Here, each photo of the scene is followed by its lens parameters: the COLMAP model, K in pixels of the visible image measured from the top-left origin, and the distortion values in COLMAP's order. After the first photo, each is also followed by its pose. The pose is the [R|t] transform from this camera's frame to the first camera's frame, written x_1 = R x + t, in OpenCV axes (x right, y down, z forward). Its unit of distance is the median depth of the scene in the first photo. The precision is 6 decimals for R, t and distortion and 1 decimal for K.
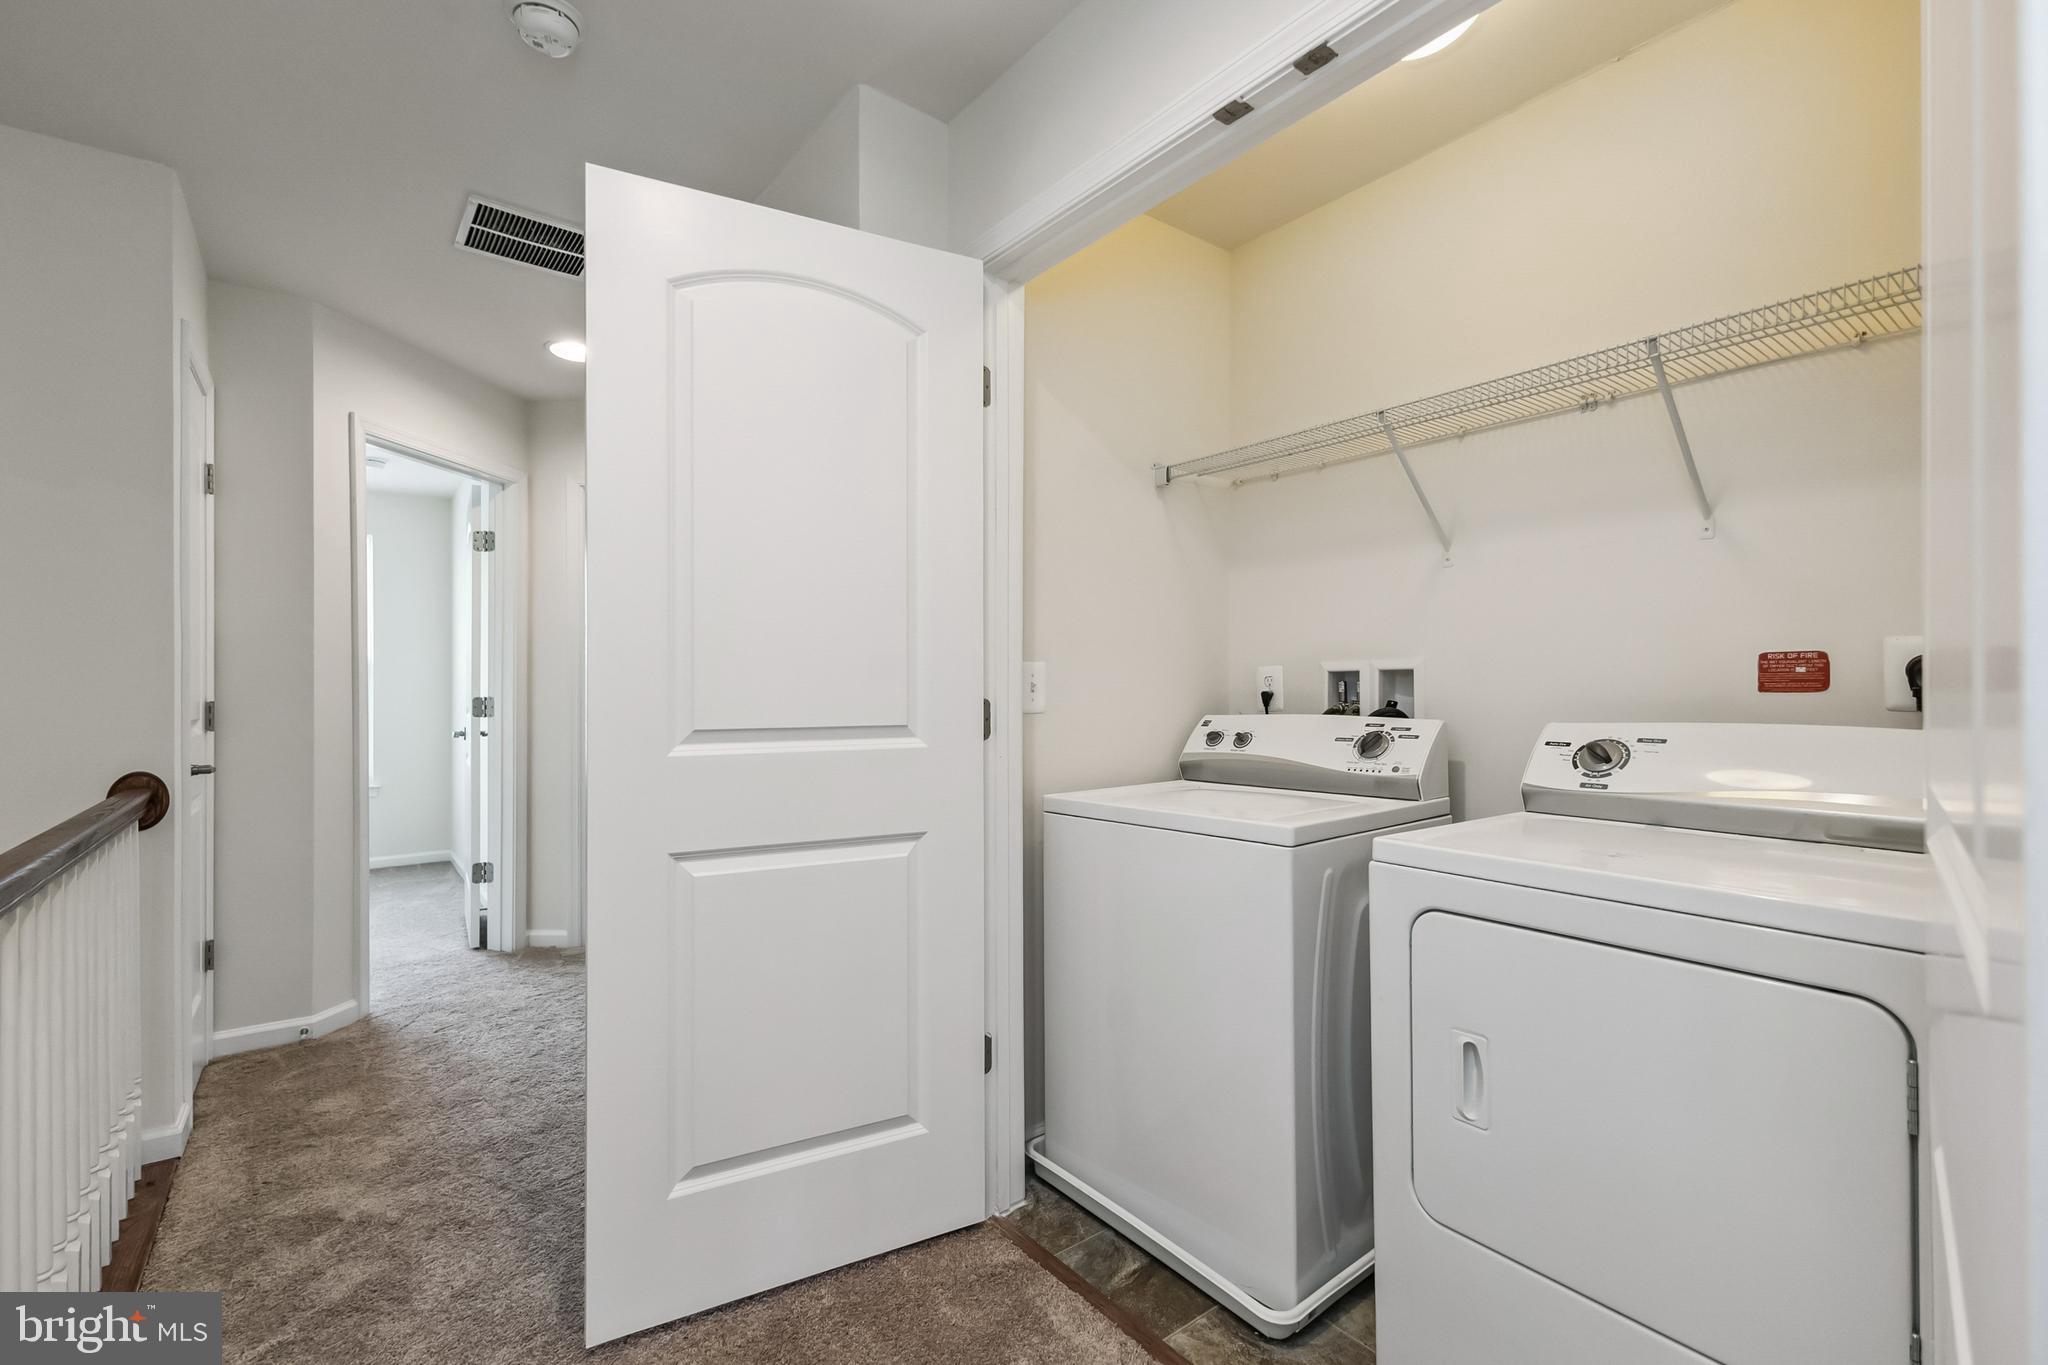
lens RADIAL K [[889.4, 0, 1037.0], [0, 889.4, 696.9], [0, 0, 1]] dist [0.009688, -0.003271]
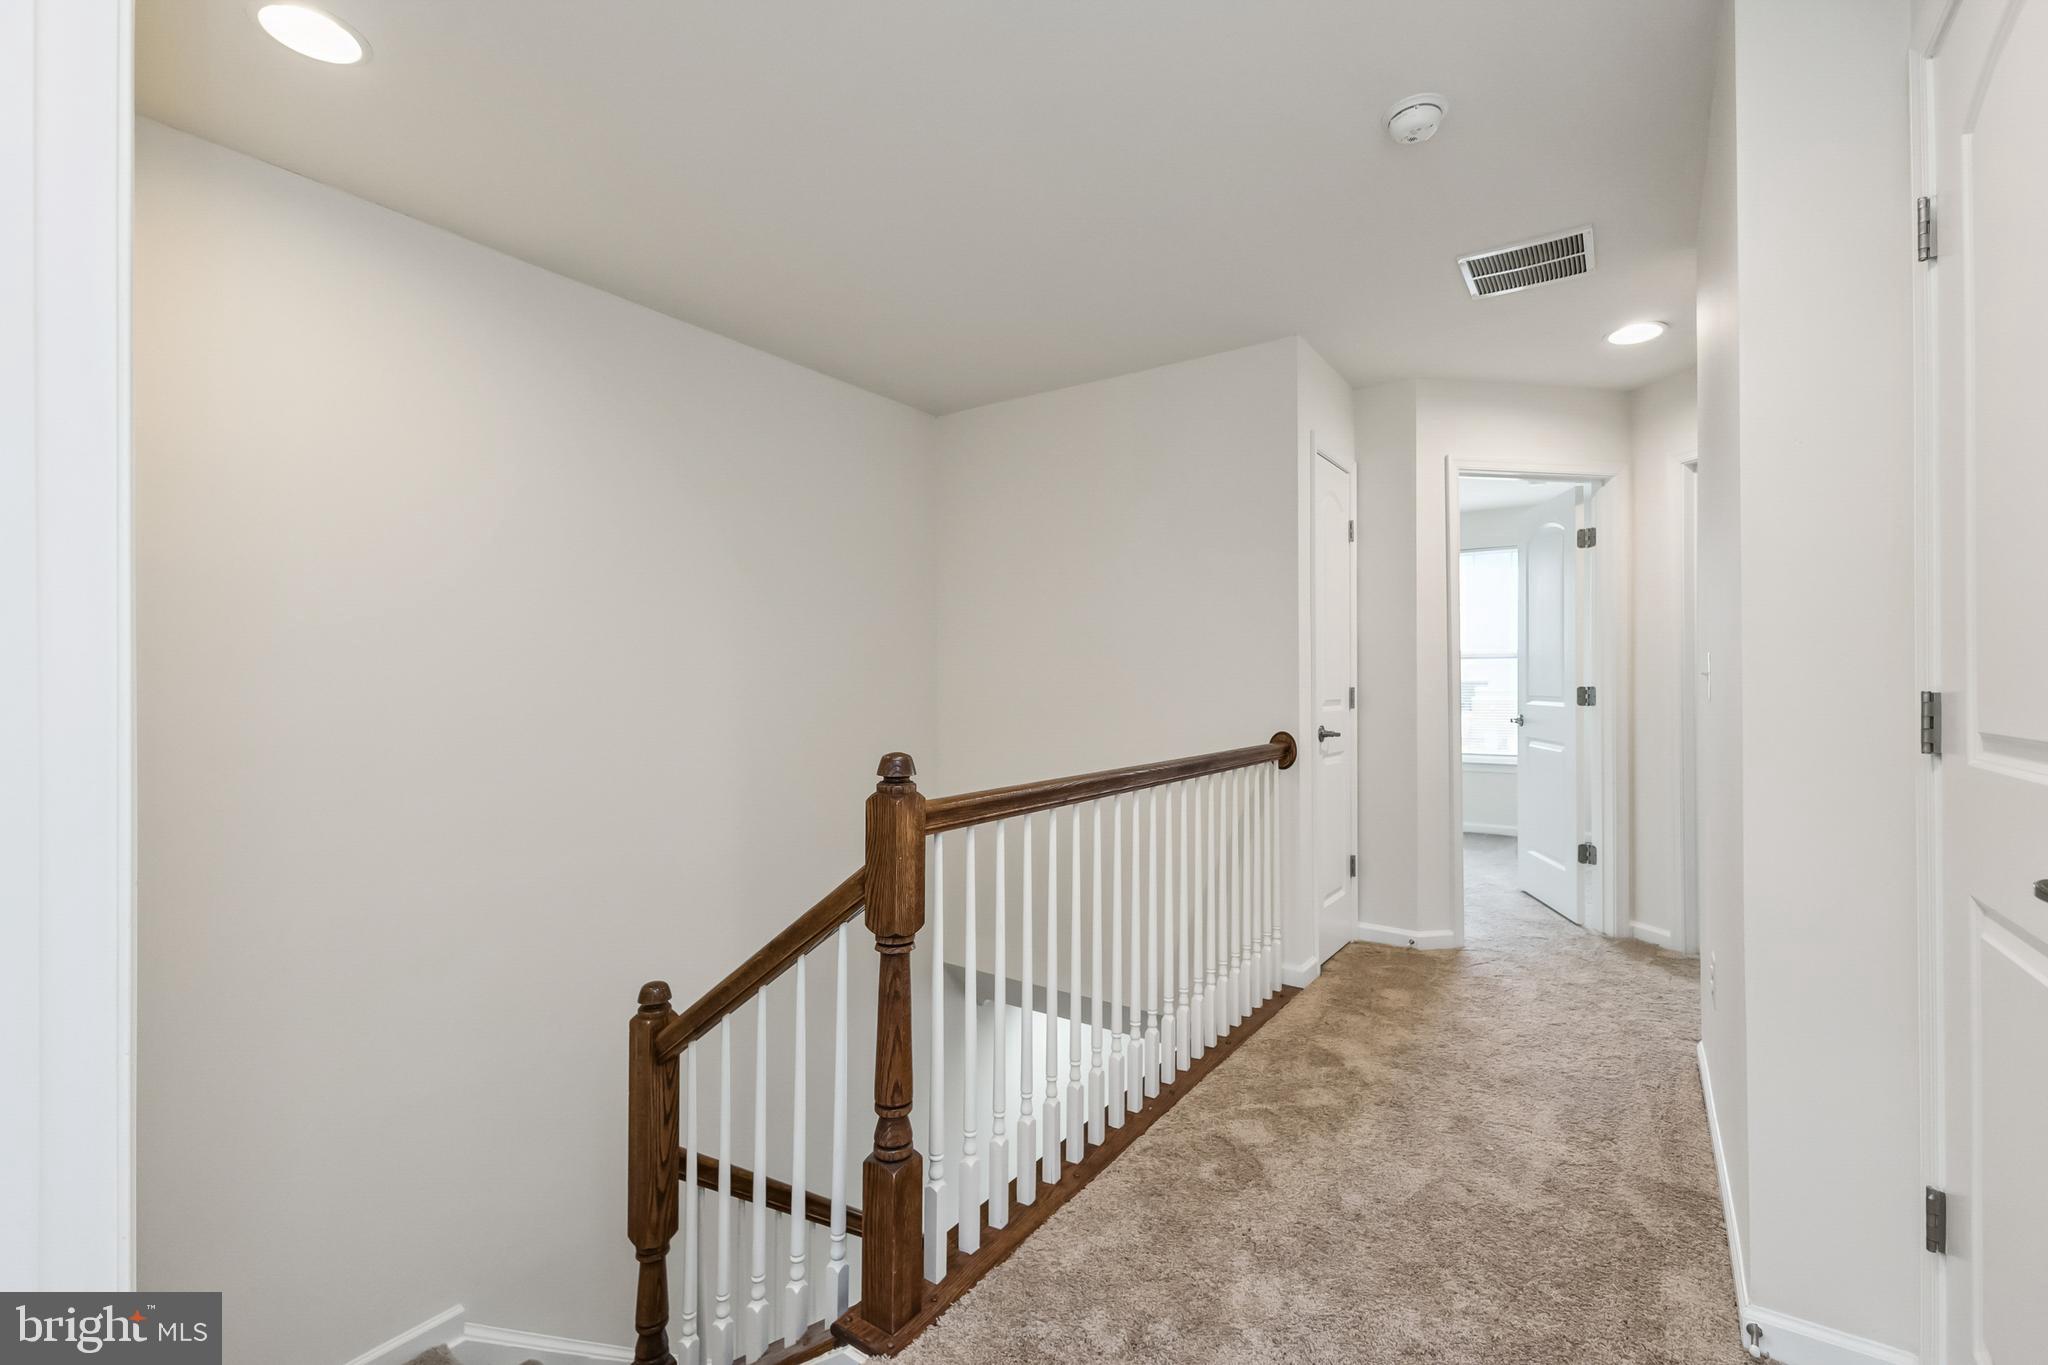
lens RADIAL K [[889.4, 0, 1041.3], [0, 889.4, 684.5], [0, 0, 1]] dist [0.009688, -0.003271]
pose [[0.290030, 0.003602, -0.957011, 0.302344], [-0.008796, 0.999961, 0.001098, 0.003874], [0.956977, 0.008100, 0.290050, 0.121851]]
